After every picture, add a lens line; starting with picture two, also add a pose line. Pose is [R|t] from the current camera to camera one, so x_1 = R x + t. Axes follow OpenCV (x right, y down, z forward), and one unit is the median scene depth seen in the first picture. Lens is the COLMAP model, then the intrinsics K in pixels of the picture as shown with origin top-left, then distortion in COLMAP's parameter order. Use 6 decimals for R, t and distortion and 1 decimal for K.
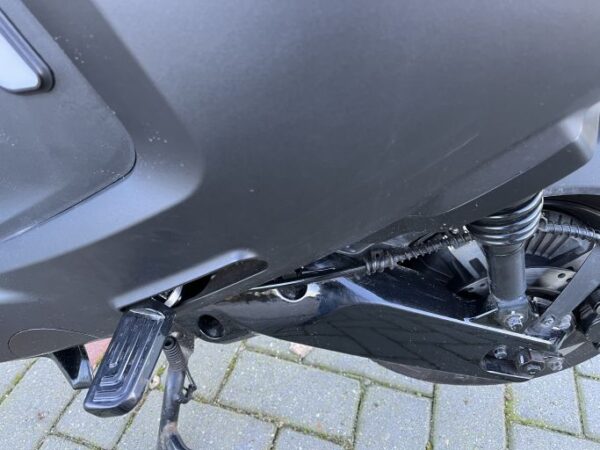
lens RADIAL K [[458.2, 0, 297.3], [0, 458.2, 224.8], [0, 0, 1]] dist [-0.028169, -0.020909]
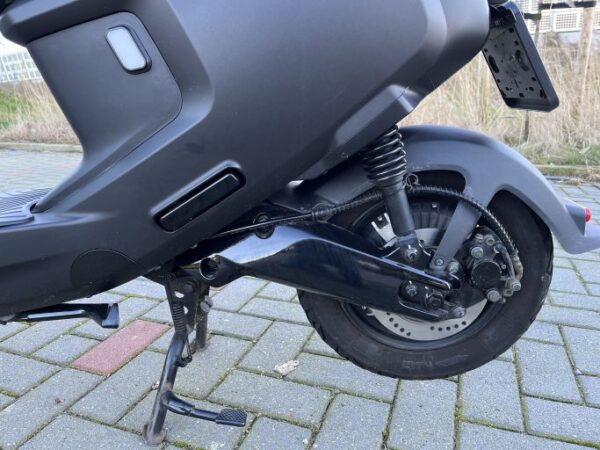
lens RADIAL K [[458.2, 0, 302.0], [0, 458.2, 225.3], [0, 0, 1]] dist [-0.028169, -0.020909]
pose [[0.999006, 0.021723, -0.038937, 0.109016], [-0.035279, 0.919132, -0.392366, 0.447787], [0.027265, 0.393350, 0.918985, -0.260300]]
